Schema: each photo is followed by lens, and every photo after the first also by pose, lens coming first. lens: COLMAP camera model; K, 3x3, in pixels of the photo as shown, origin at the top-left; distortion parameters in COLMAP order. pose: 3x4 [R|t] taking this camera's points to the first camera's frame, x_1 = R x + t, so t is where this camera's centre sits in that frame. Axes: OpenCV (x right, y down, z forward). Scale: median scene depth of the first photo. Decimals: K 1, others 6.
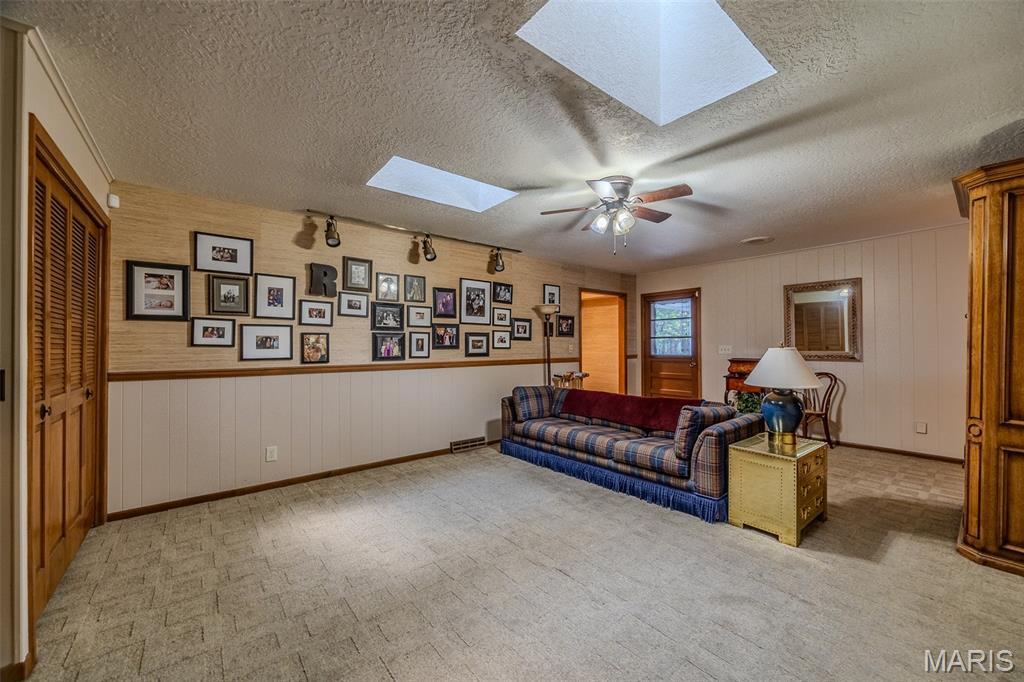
lens RADIAL K [[394.5, 0, 507.9], [0, 394.5, 341.6], [0, 0, 1]] dist [-0.003816, 0.000259]
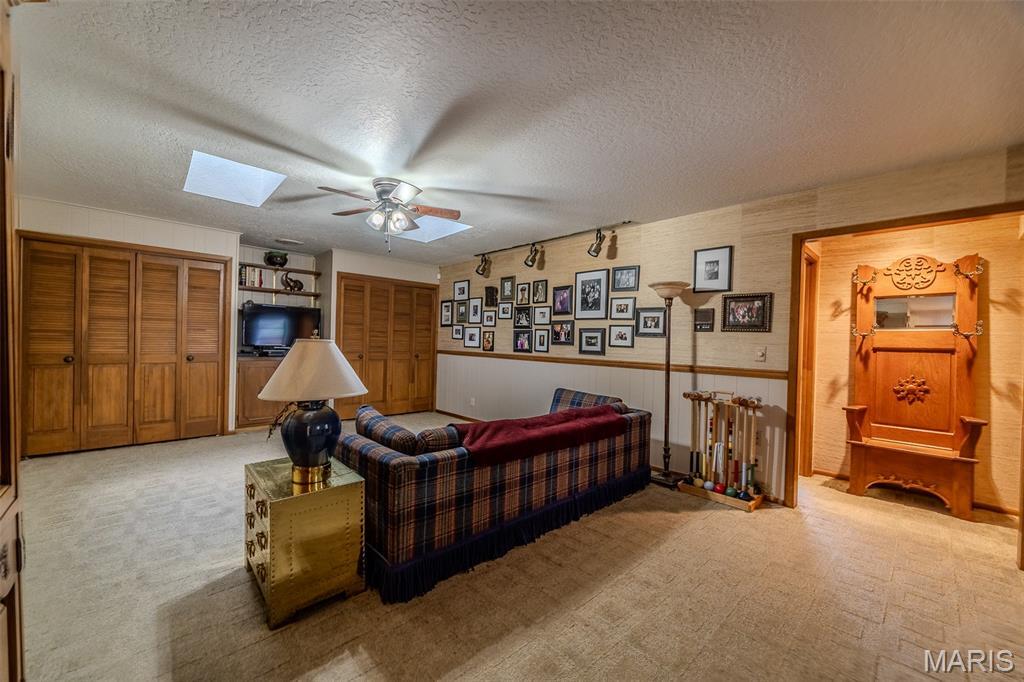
lens RADIAL K [[394.5, 0, 516.0], [0, 394.5, 345.4], [0, 0, 1]] dist [-0.003816, 0.000259]
pose [[0.089952, 0.014731, -0.995837, 0.873972], [-0.019510, 0.999725, 0.013026, 0.008793], [0.995755, 0.018257, 0.090215, 0.794898]]
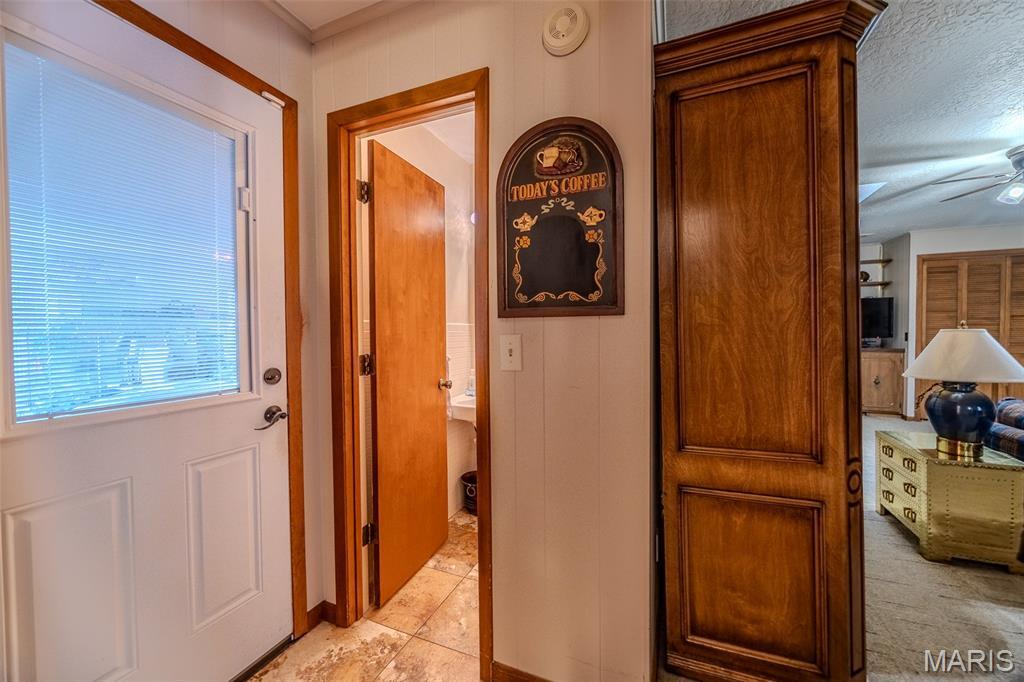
lens RADIAL K [[394.5, 0, 516.4], [0, 394.5, 338.8], [0, 0, 1]] dist [-0.003816, 0.000259]
pose [[-0.872463, 0.019095, -0.488308, 1.180278], [0.009367, 0.999706, 0.022357, 0.007756], [0.488591, 0.014931, -0.872385, 0.762827]]
